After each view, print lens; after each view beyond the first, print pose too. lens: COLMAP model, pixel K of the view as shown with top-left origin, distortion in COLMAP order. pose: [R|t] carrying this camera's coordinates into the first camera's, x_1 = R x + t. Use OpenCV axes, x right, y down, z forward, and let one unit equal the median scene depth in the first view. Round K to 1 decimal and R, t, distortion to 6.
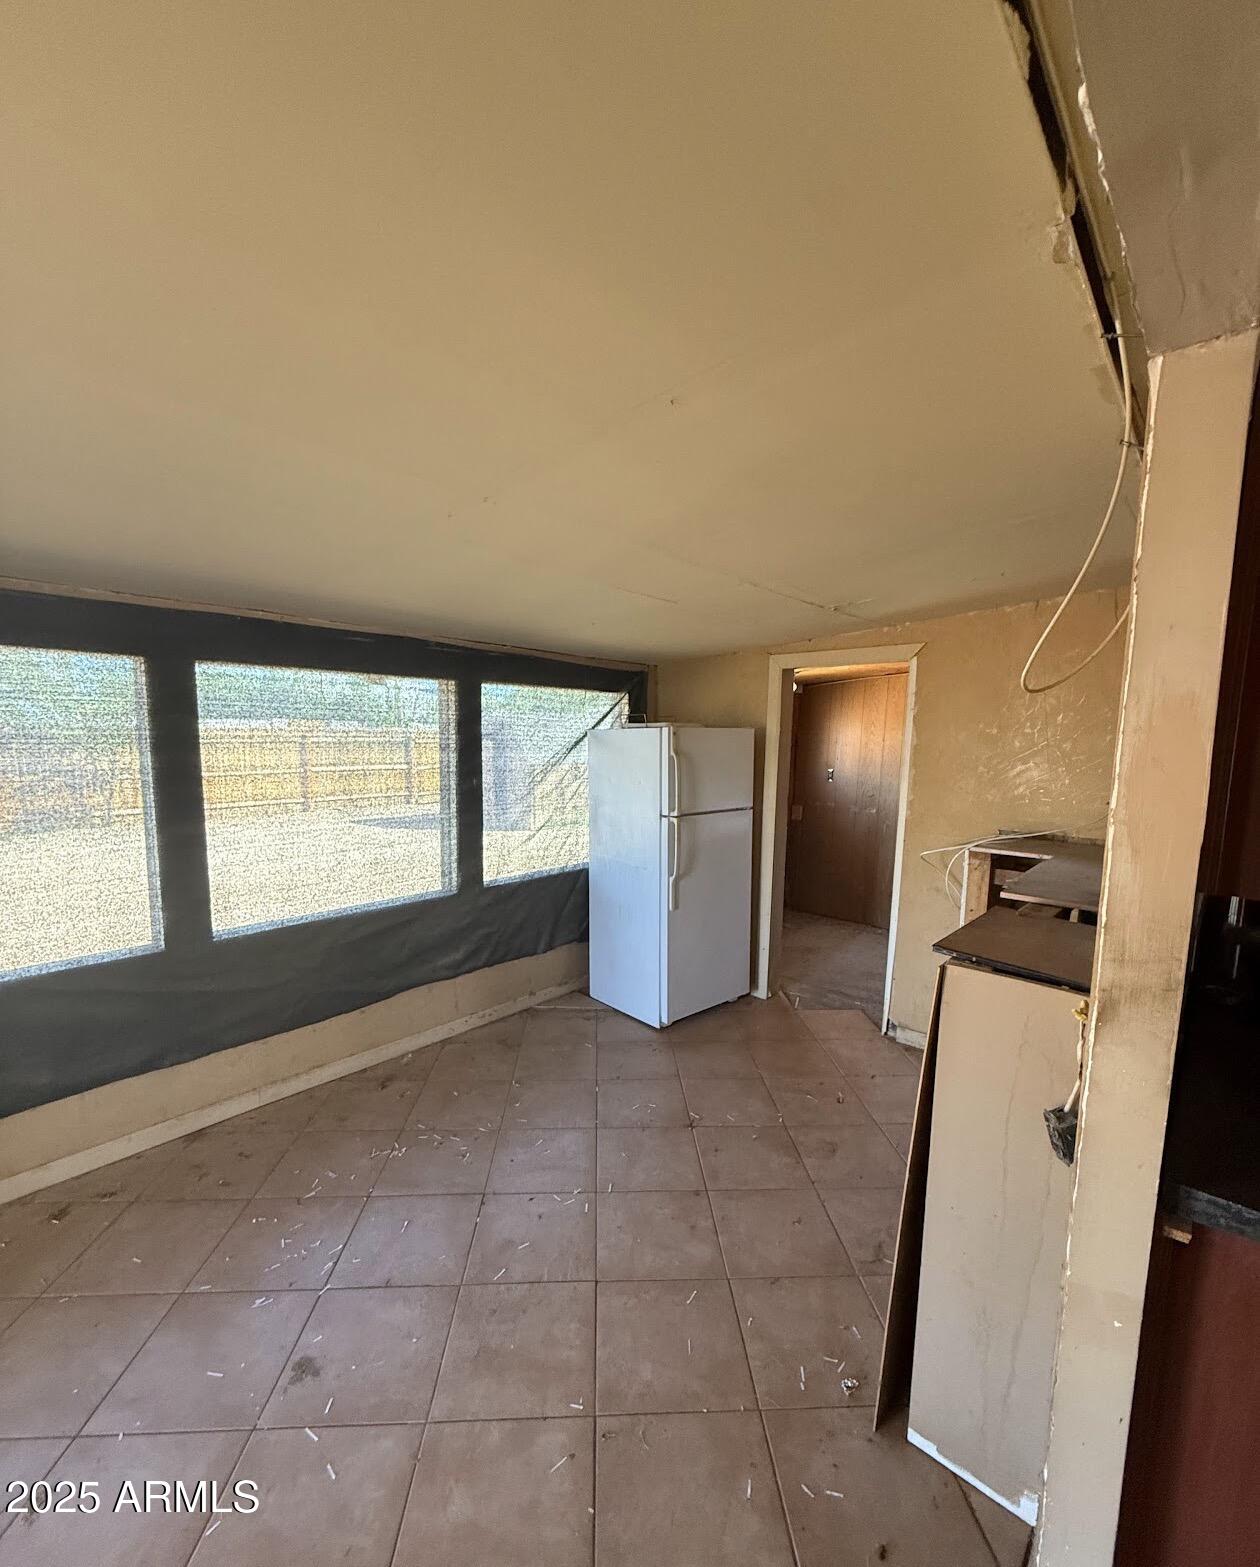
lens RADIAL K [[666.8, 0, 628.5], [0, 666.8, 792.6], [0, 0, 1]] dist [-0.001662, -0.000533]
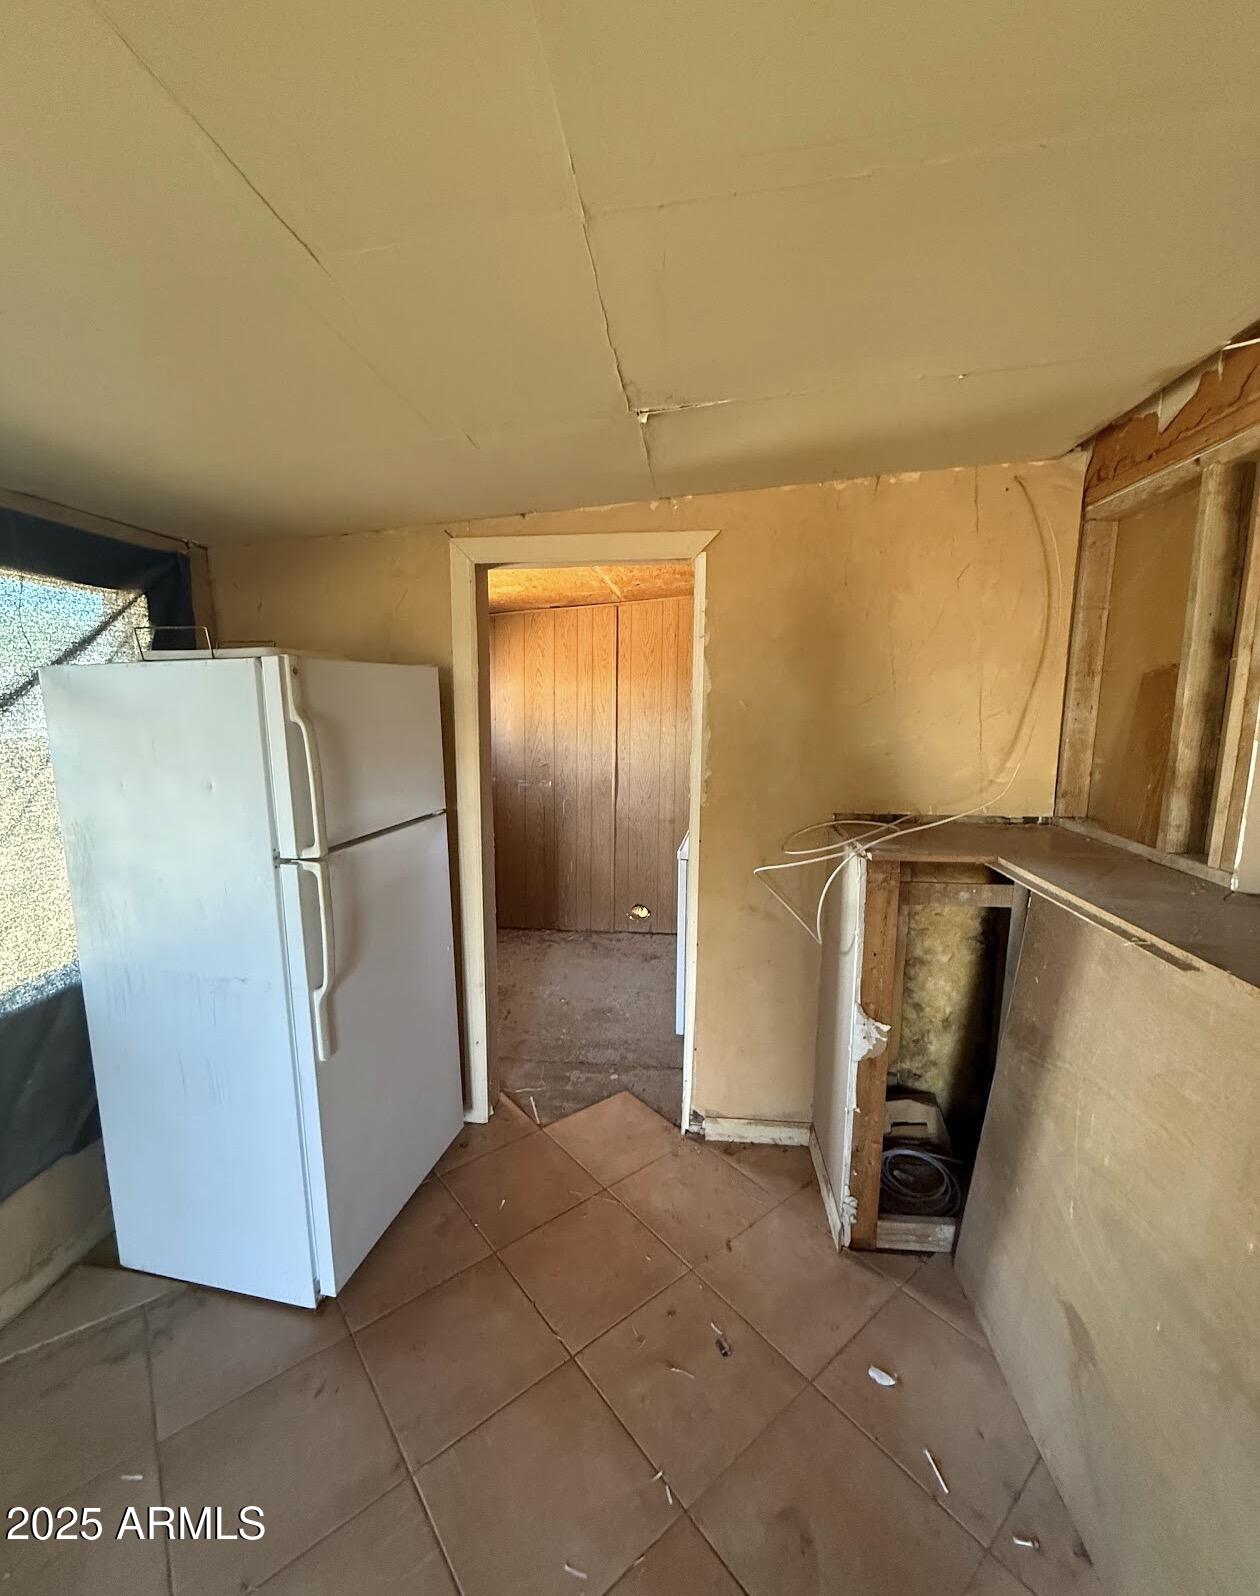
lens RADIAL K [[661.7, 0, 629.8], [0, 661.7, 791.5], [0, 0, 1]] dist [0.004343, 0.000580]
pose [[0.805878, -0.094353, 0.584515, -0.013198], [0.061457, 0.995218, 0.075917, -0.025554], [-0.588883, -0.025257, 0.807823, 0.449581]]
